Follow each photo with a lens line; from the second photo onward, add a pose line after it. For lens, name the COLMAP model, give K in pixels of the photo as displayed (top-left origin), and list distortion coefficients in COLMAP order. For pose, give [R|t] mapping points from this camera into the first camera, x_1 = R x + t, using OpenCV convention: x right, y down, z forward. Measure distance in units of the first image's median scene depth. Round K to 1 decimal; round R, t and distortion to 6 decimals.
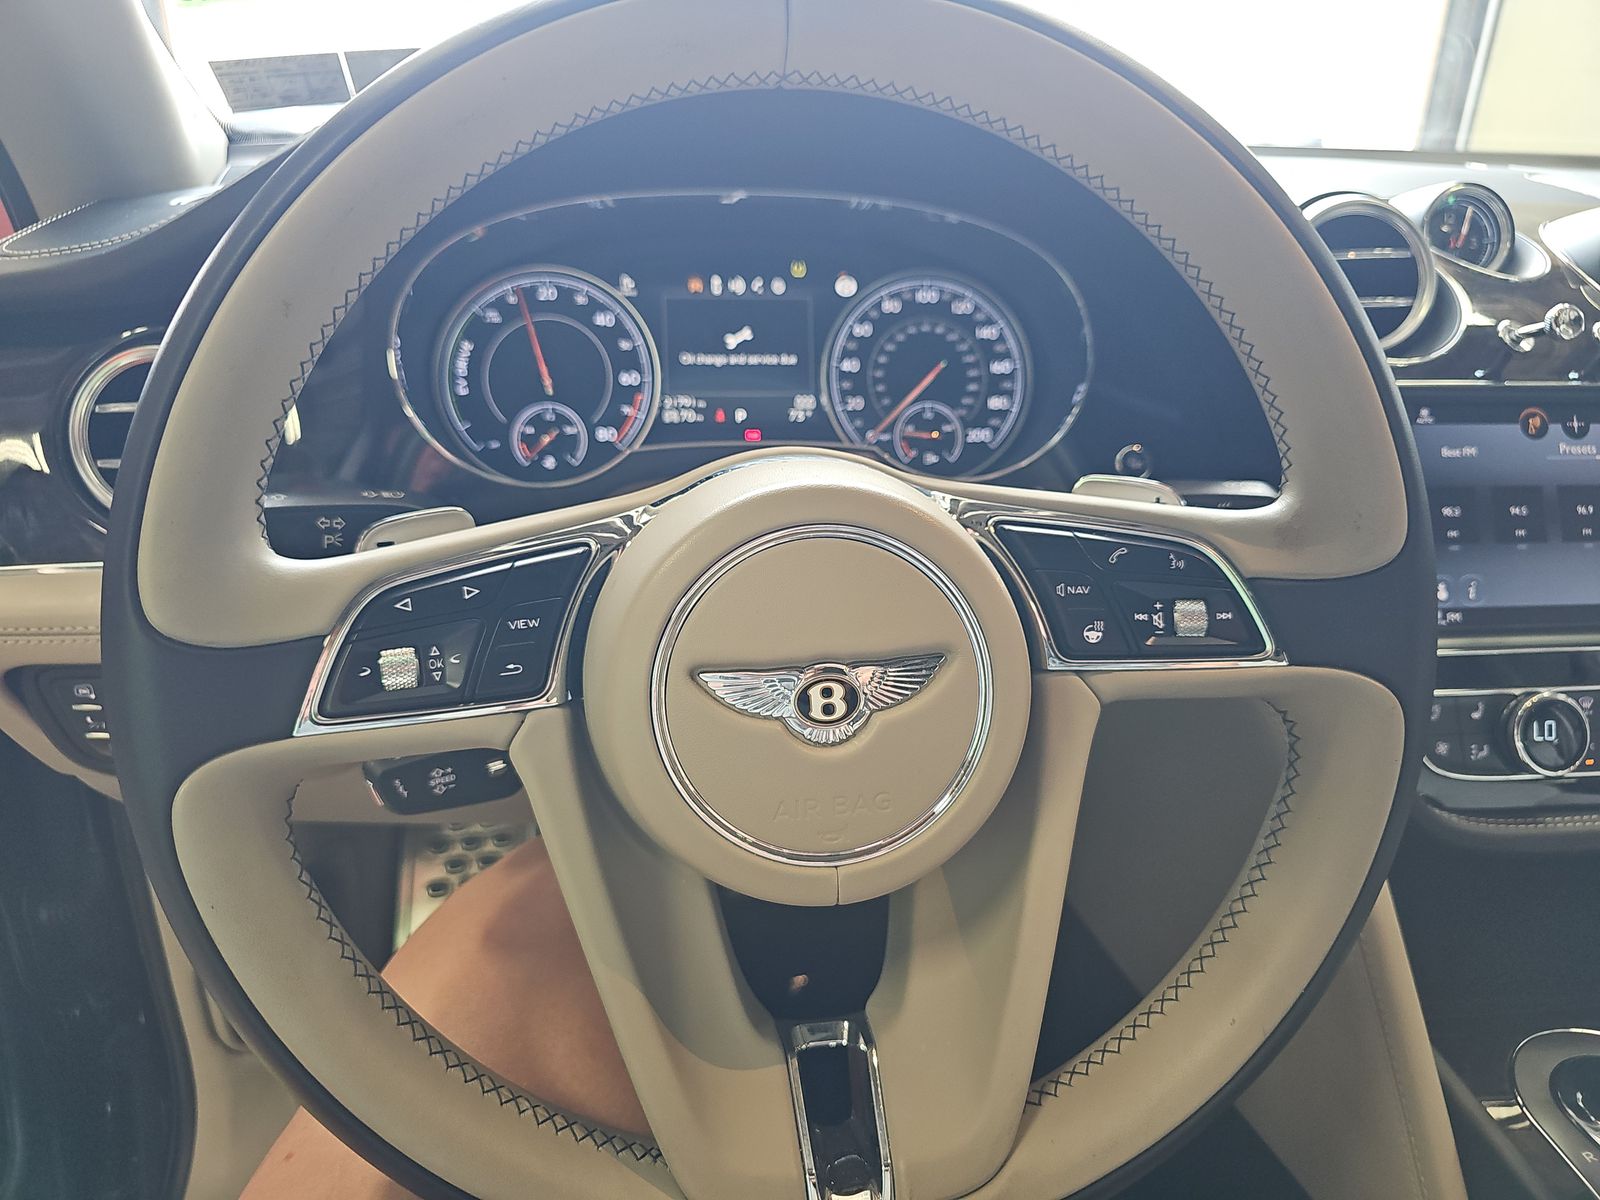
lens RADIAL K [[1063.3, 0, 800.0], [0, 1063.3, 600.0], [0, 0, 1]] dist [-0.003053, -0.002270]
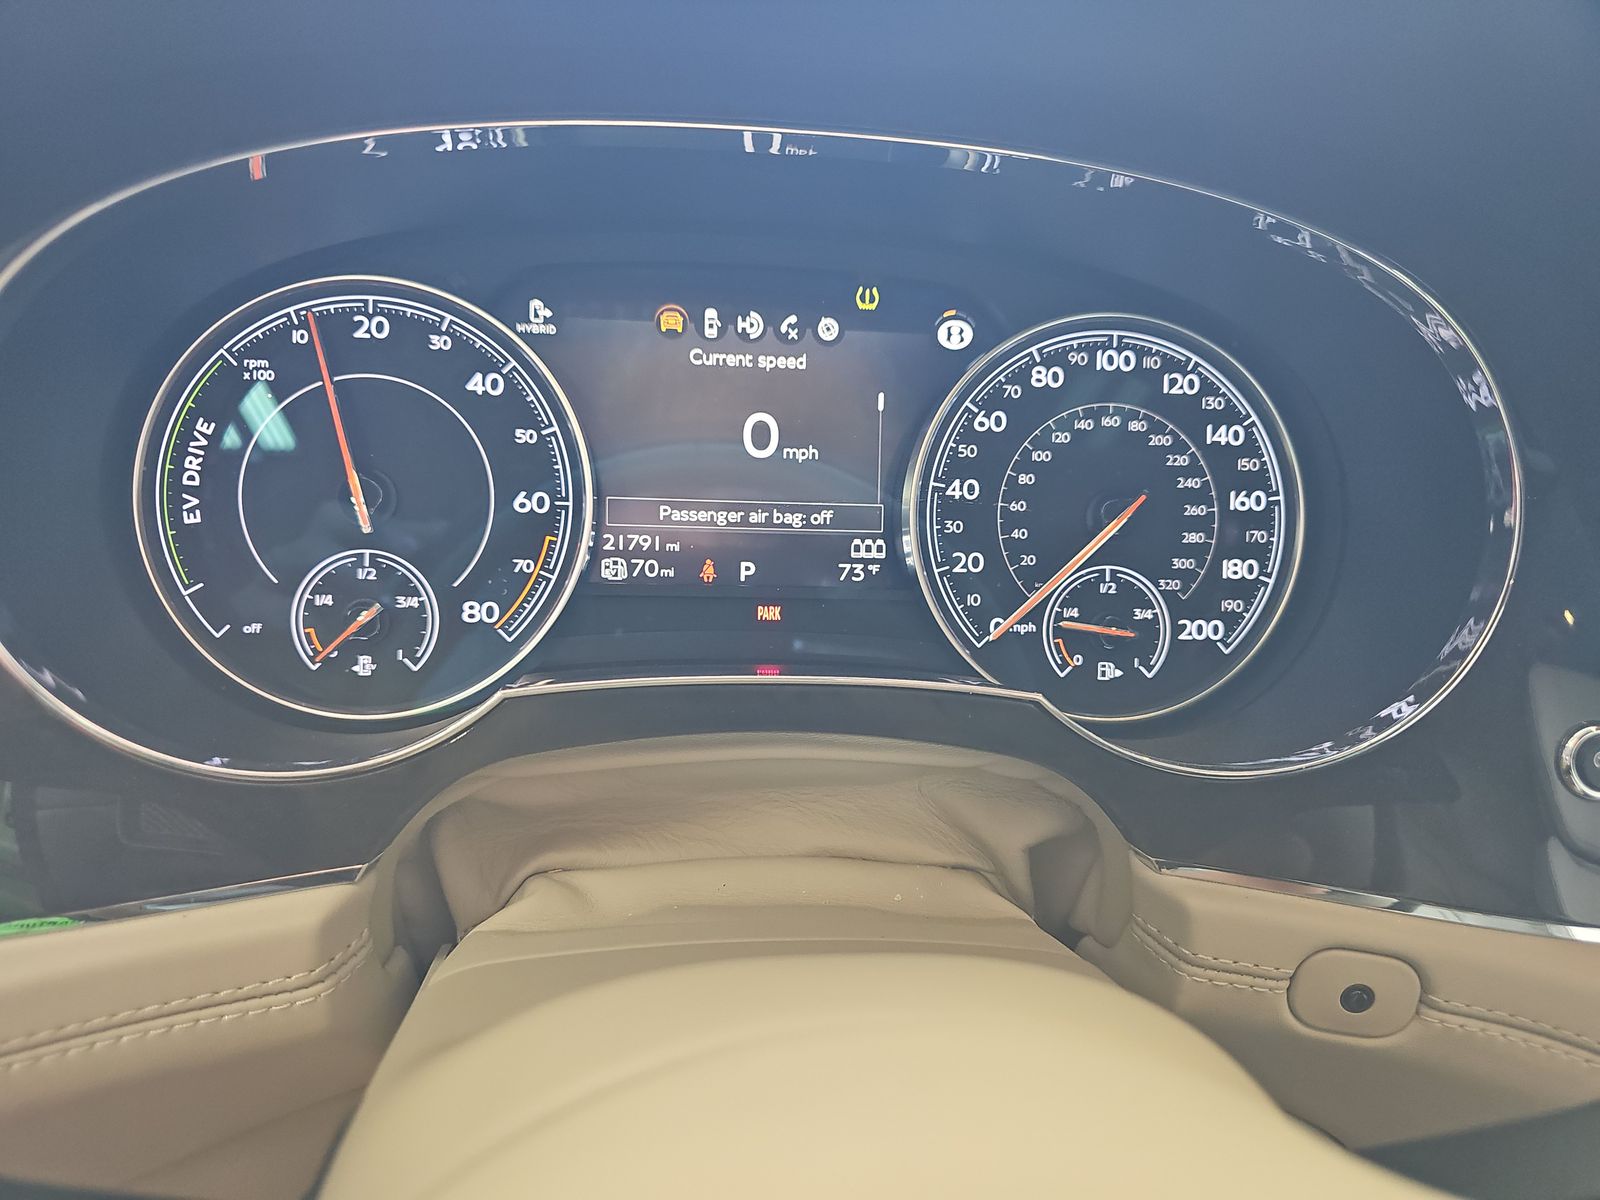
lens RADIAL K [[1072.5, 0, 753.1], [0, 1072.5, 606.8], [0, 0, 1]] dist [-0.002180, -0.001149]
pose [[0.998967, 0.043978, -0.011408, -0.046304], [-0.044061, 0.999004, -0.007082, -0.155451], [0.011085, 0.007577, 0.999910, 0.479692]]
